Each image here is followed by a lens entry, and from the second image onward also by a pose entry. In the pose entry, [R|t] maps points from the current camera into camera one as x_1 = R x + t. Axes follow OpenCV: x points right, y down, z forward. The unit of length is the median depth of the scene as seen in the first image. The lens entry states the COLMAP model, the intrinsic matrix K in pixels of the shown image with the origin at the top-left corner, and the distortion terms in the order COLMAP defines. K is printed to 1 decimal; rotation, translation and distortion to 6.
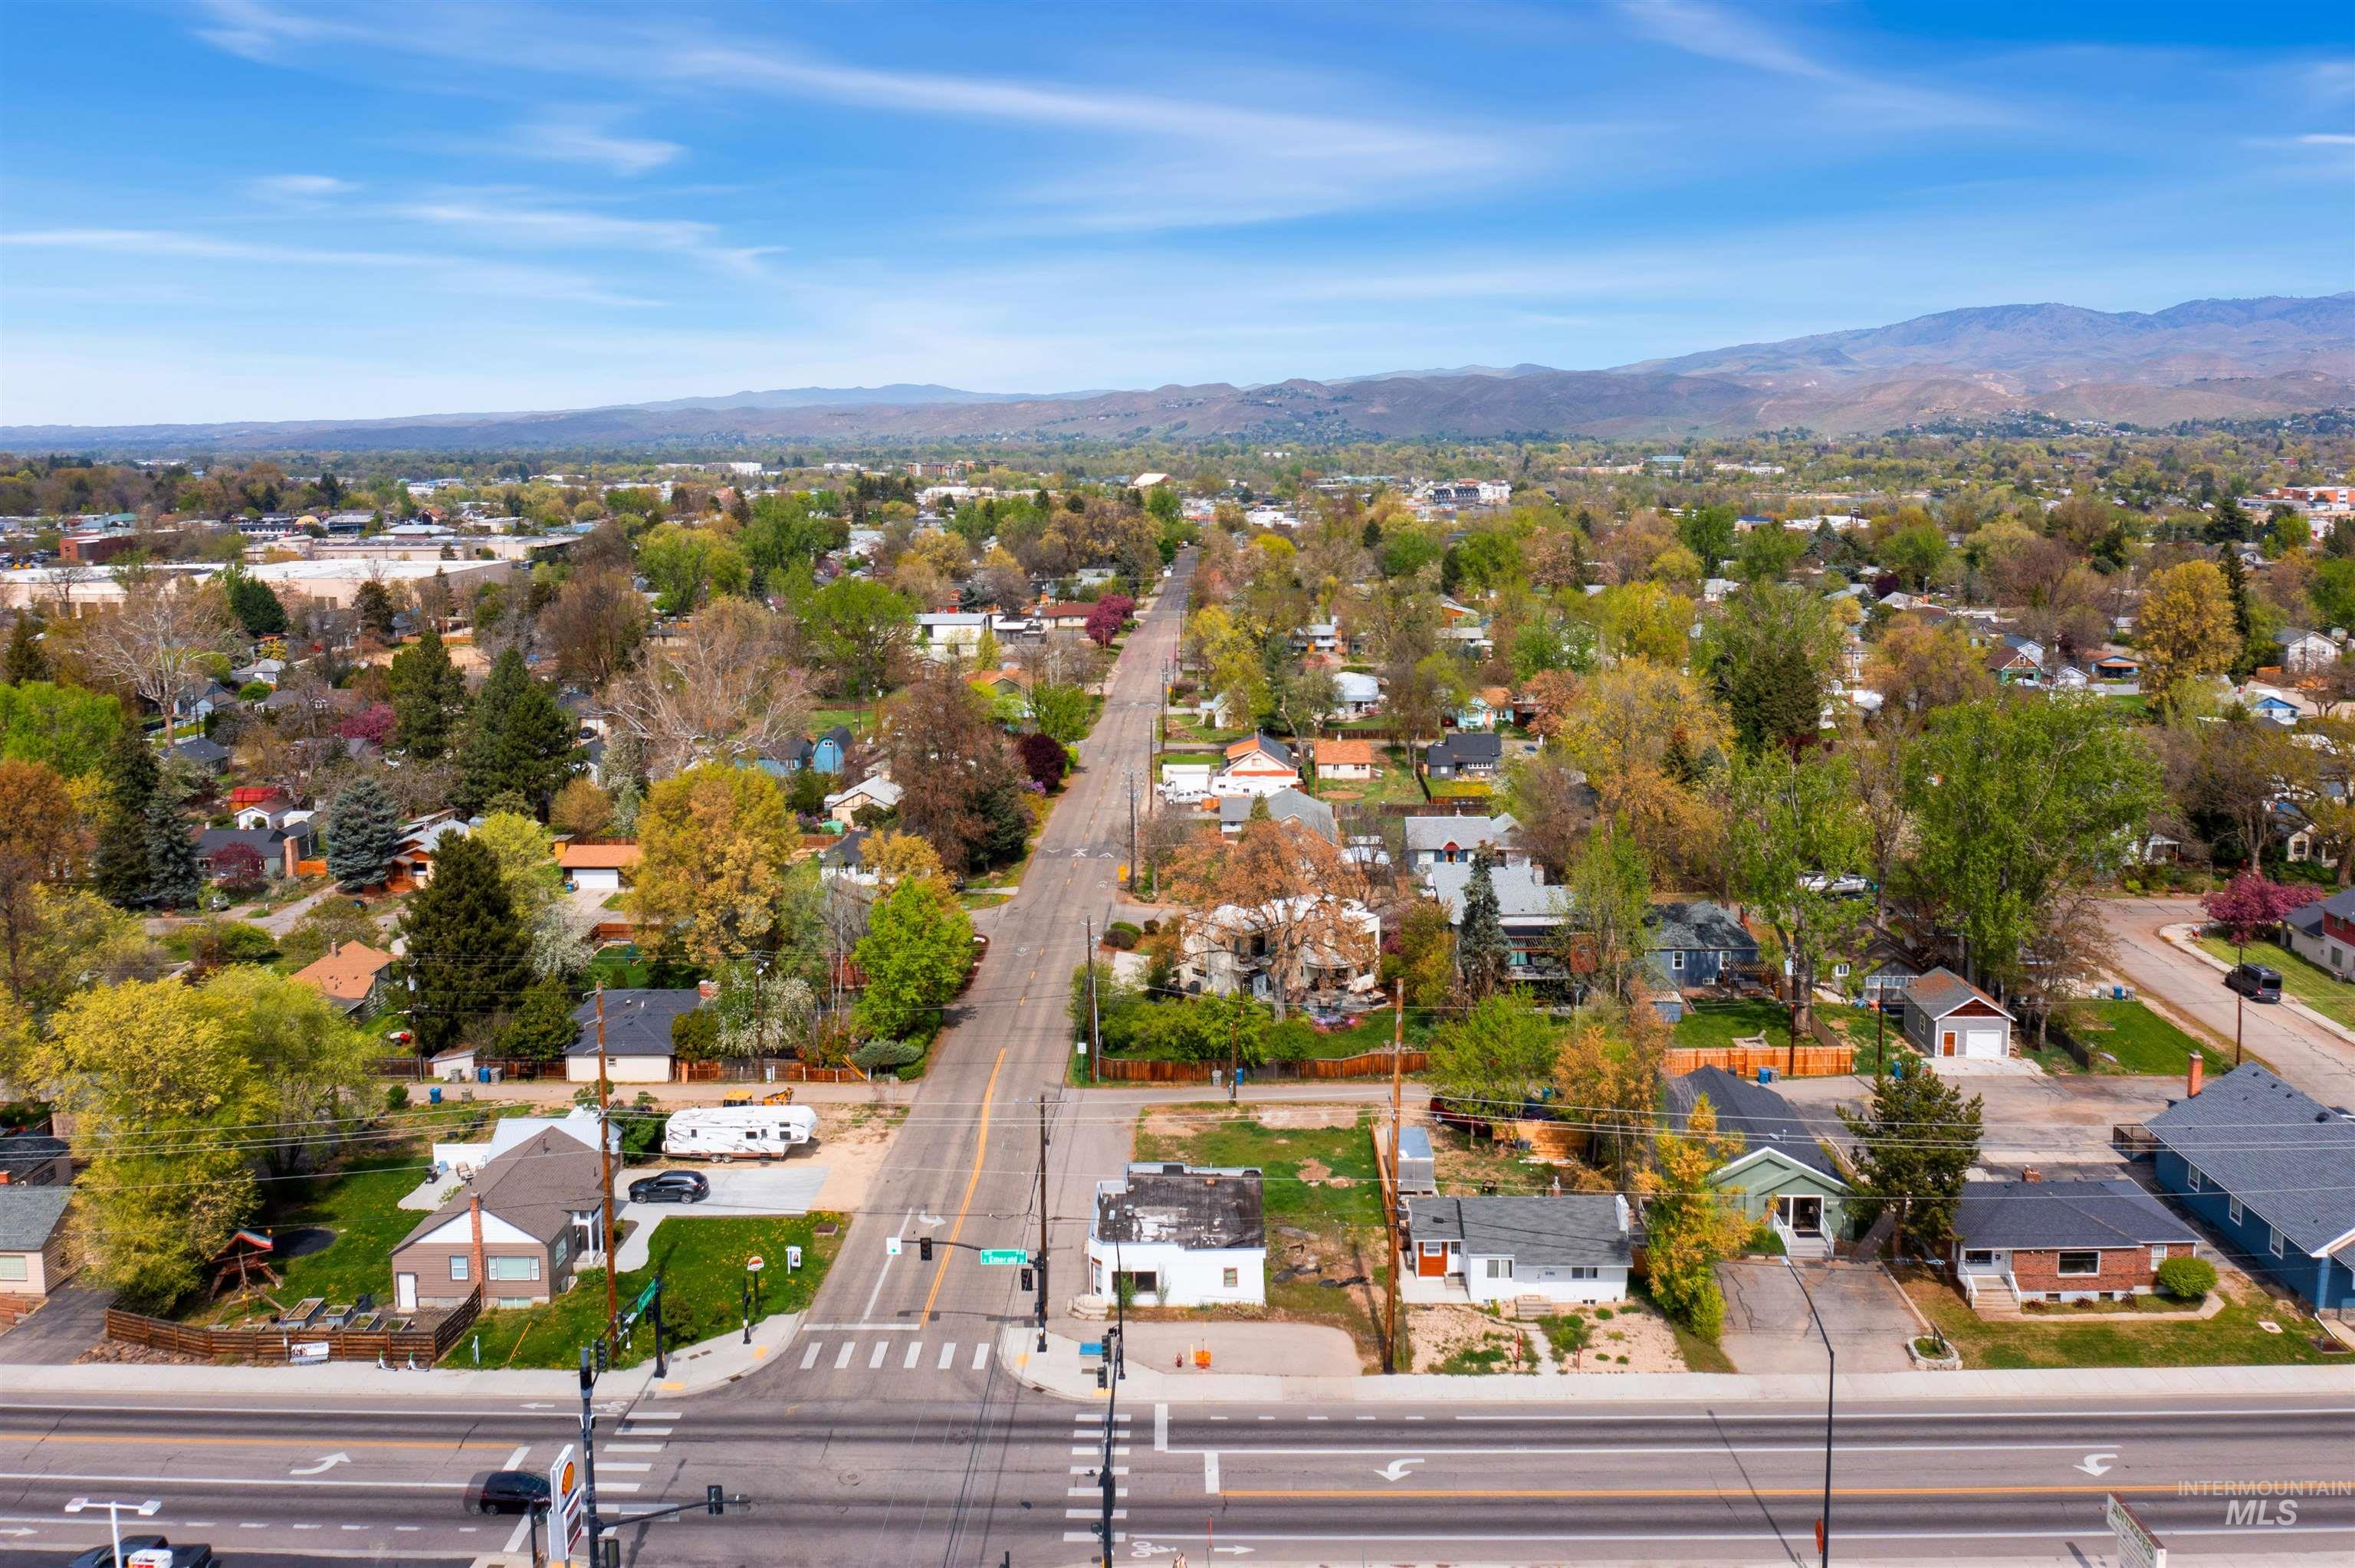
lens RADIAL K [[1842.8, 0, 1188.8], [0, 1842.8, 682.8], [0, 0, 1]] dist [-0.013080, -0.015820]
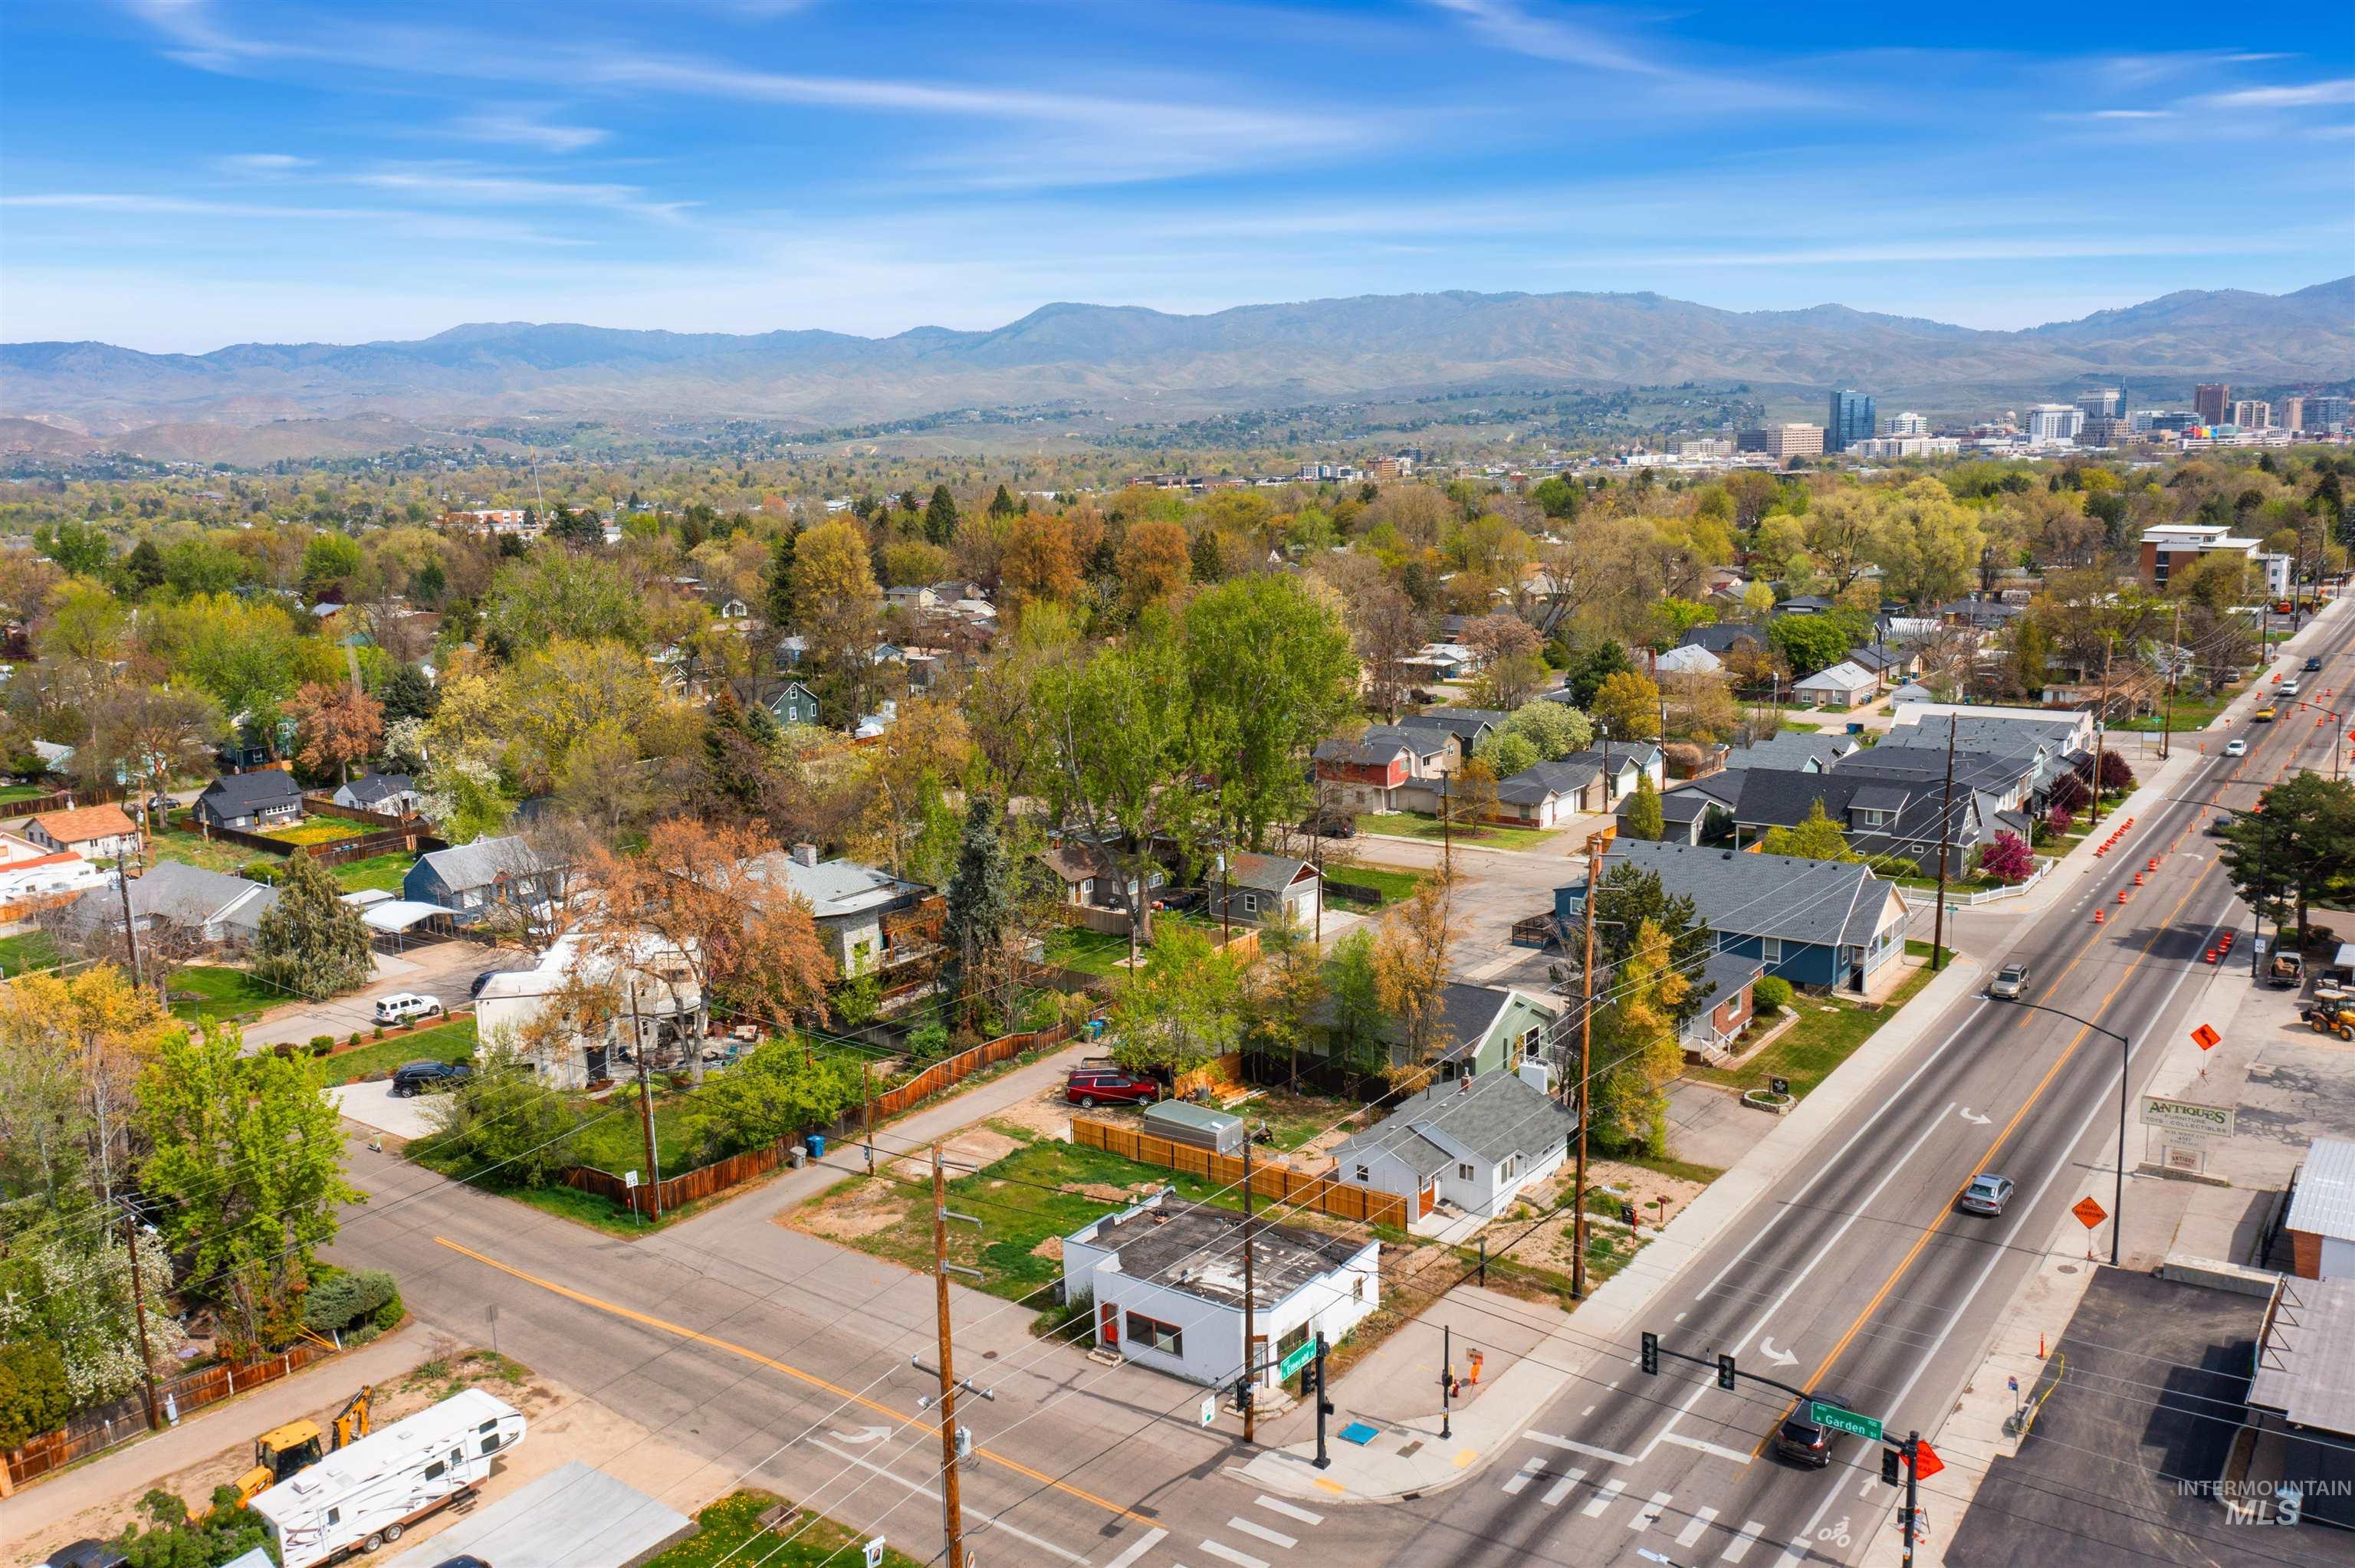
lens RADIAL K [[1828.8, 0, 1177.5], [0, 1828.8, 784.0], [0, 0, 1]] dist [-0.019798, -0.007192]
pose [[0.580132, -0.154185, 0.799796, -0.515369], [0.127901, 0.986983, 0.097499, 0.015015], [-0.804418, 0.045732, 0.592300, 0.481211]]
